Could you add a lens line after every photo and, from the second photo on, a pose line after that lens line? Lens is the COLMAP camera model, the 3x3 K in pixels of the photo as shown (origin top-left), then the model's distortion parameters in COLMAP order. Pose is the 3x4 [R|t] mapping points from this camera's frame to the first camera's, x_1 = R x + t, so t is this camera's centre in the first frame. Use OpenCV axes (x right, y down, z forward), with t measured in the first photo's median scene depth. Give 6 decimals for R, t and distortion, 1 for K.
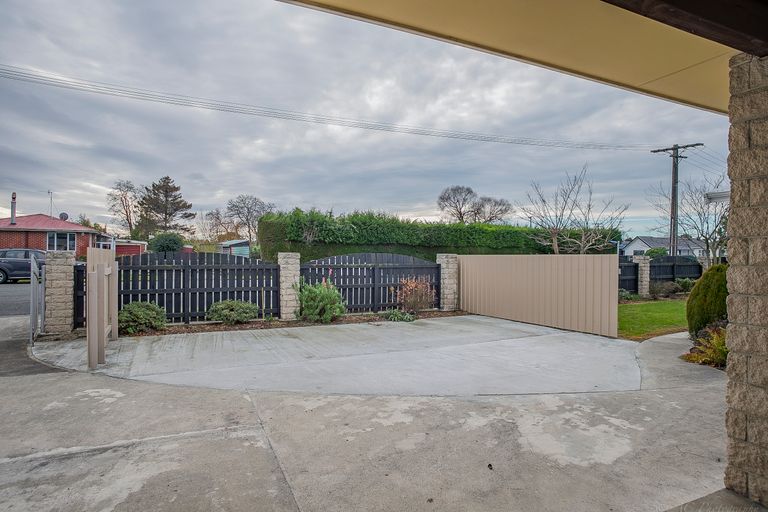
lens RADIAL K [[439.0, 0, 383.1], [0, 439.0, 252.8], [0, 0, 1]] dist [-0.077473, 0.049138]
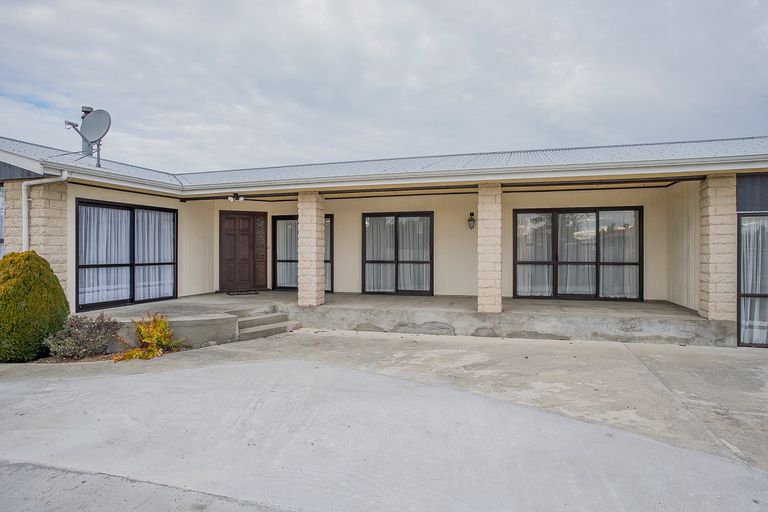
lens RADIAL K [[439.0, 0, 383.1], [0, 439.0, 252.8], [0, 0, 1]] dist [-0.077473, 0.049138]
pose [[-0.739789, -0.007923, 0.672792, -0.369142], [-0.003943, 0.999965, 0.007440, 0.031236], [-0.672827, 0.002851, -0.739794, 1.922503]]
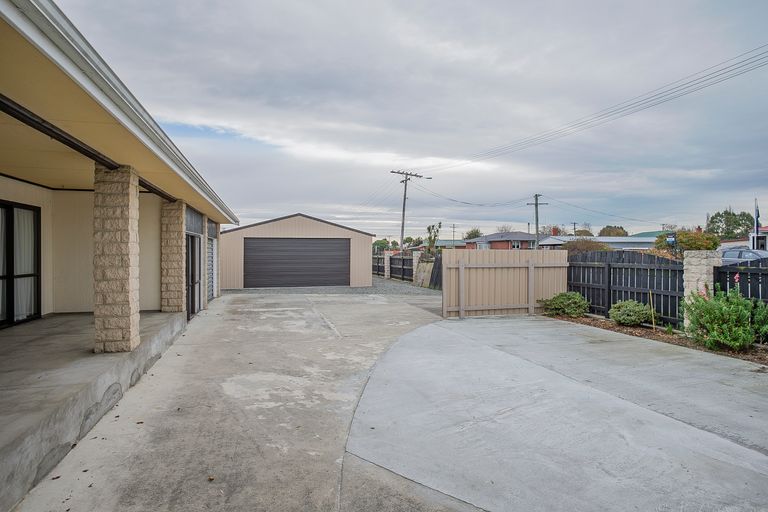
lens RADIAL K [[439.0, 0, 383.1], [0, 439.0, 252.8], [0, 0, 1]] dist [-0.077473, 0.049138]
pose [[-0.166427, -0.001091, -0.986053, 1.424388], [0.000792, 0.999999, -0.001240, 0.009078], [0.986053, -0.000987, -0.166426, 1.320403]]
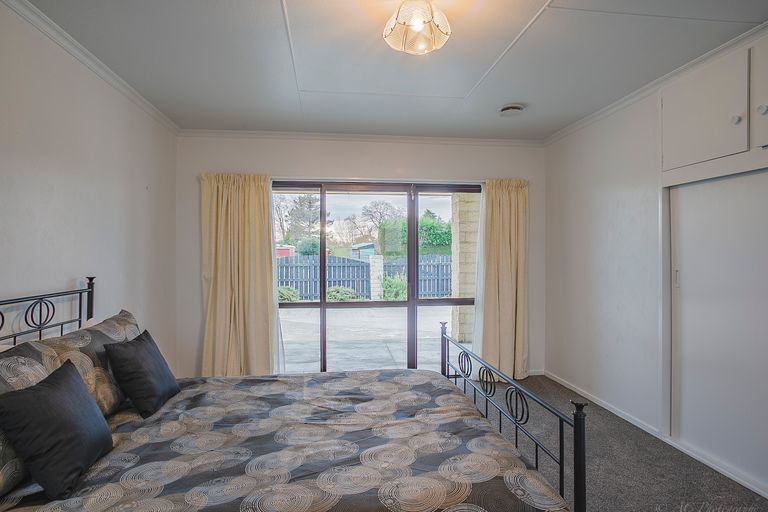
lens RADIAL K [[439.0, 0, 383.1], [0, 439.0, 252.8], [0, 0, 1]] dist [-0.077473, 0.049138]
pose [[0.952053, -0.009621, -0.305783, 0.607378], [0.010162, 0.999948, 0.000178, -0.019341], [0.305766, -0.003276, 0.952101, -0.947128]]
